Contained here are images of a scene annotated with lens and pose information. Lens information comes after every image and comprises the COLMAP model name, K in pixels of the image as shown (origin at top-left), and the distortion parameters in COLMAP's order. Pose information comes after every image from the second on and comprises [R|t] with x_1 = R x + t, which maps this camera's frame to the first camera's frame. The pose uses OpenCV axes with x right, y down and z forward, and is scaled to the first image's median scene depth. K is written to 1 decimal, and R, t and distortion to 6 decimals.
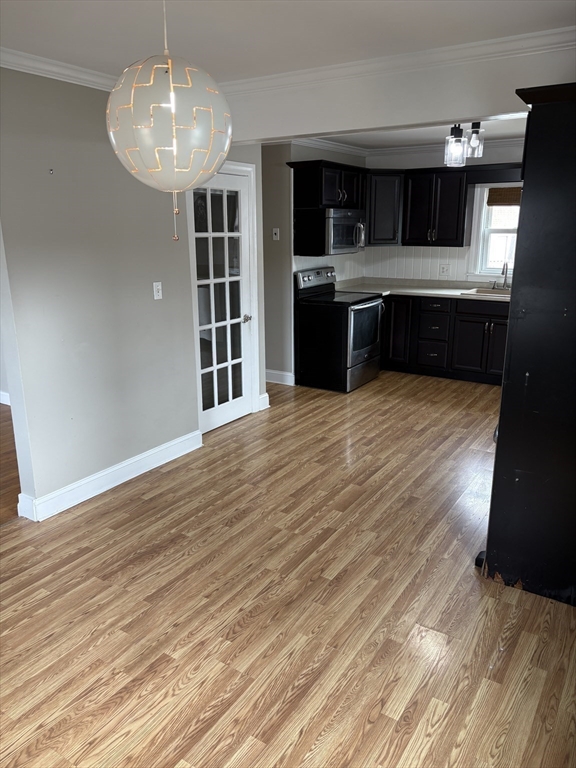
lens RADIAL K [[578.6, 0, 289.8], [0, 578.6, 382.5], [0, 0, 1]] dist [0.051671, -0.049315]
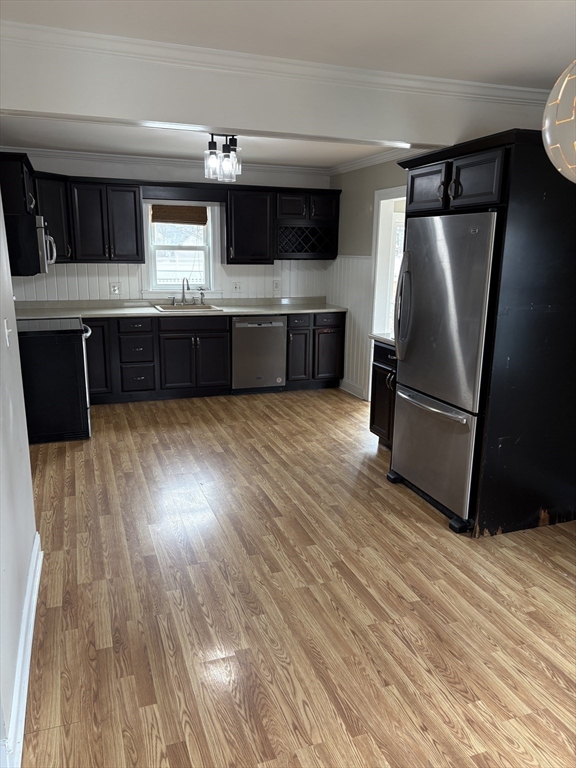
lens RADIAL K [[578.6, 0, 283.1], [0, 578.6, 385.6], [0, 0, 1]] dist [0.051671, -0.049315]
pose [[0.610828, -0.173552, 0.772508, -0.570392], [0.194737, 0.978640, 0.065882, -0.089277], [-0.767442, 0.110194, 0.631578, 0.395440]]
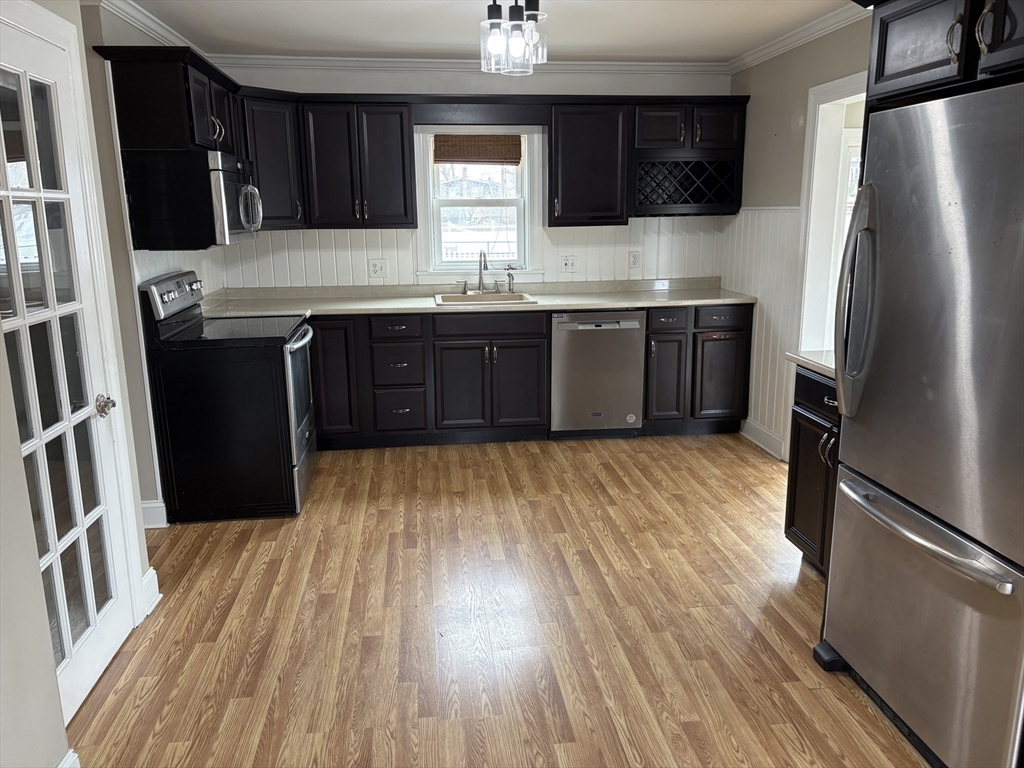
lens RADIAL K [[771.5, 0, 508.8], [0, 771.5, 379.0], [0, 0, 1]] dist [0.051671, -0.049315]
pose [[0.770739, -0.142961, 0.620906, -0.253545], [0.176917, 0.984201, 0.006999, -0.111104], [-0.612097, 0.104454, 0.783854, 0.542772]]
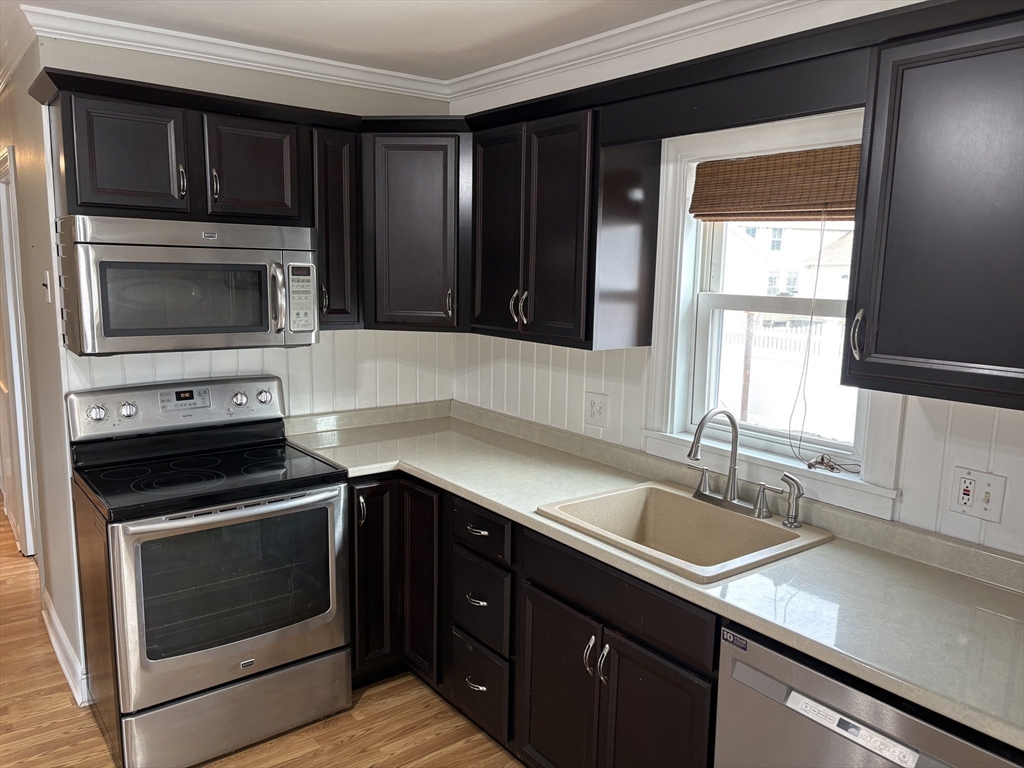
lens RADIAL K [[771.5, 0, 515.3], [0, 771.5, 389.1], [0, 0, 1]] dist [0.051671, -0.049315]
pose [[0.939776, 0.075265, -0.333401, 0.658776], [-0.113342, 0.988884, -0.096243, -0.279734], [0.322451, 0.128235, 0.937860, 1.012709]]
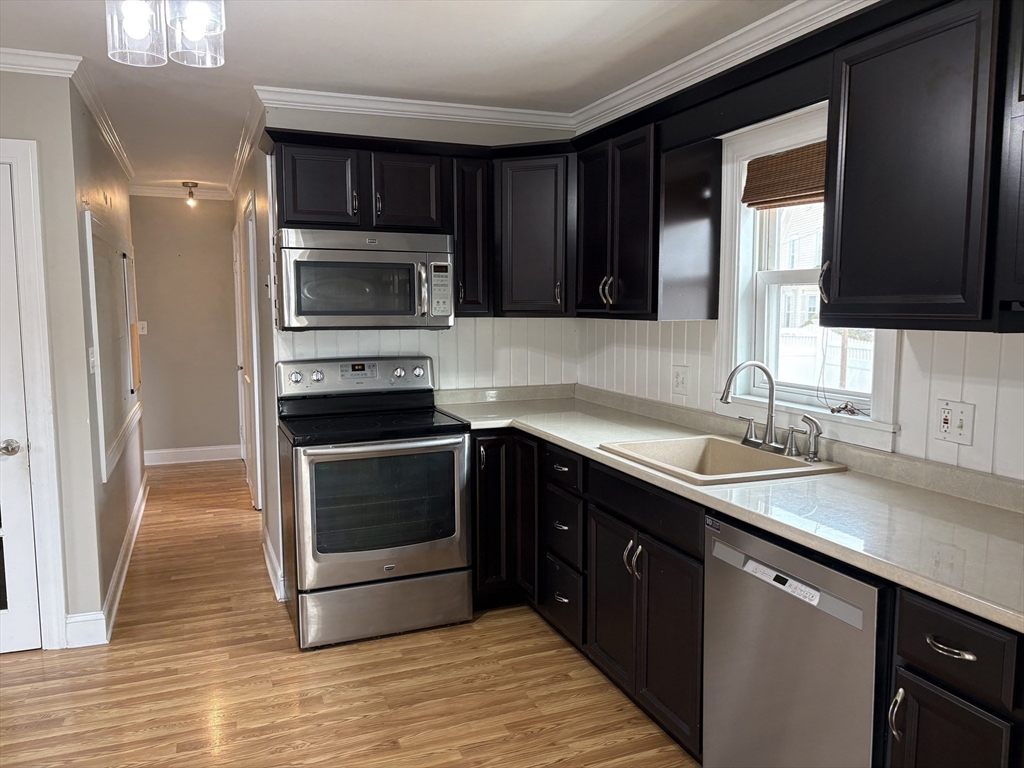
lens RADIAL K [[771.5, 0, 518.2], [0, 771.5, 383.4], [0, 0, 1]] dist [0.051671, -0.049315]
pose [[0.815566, 0.061633, -0.575373, 0.846040], [-0.154920, 0.981272, -0.114480, -0.205854], [0.557541, 0.182503, 0.809840, 0.937154]]
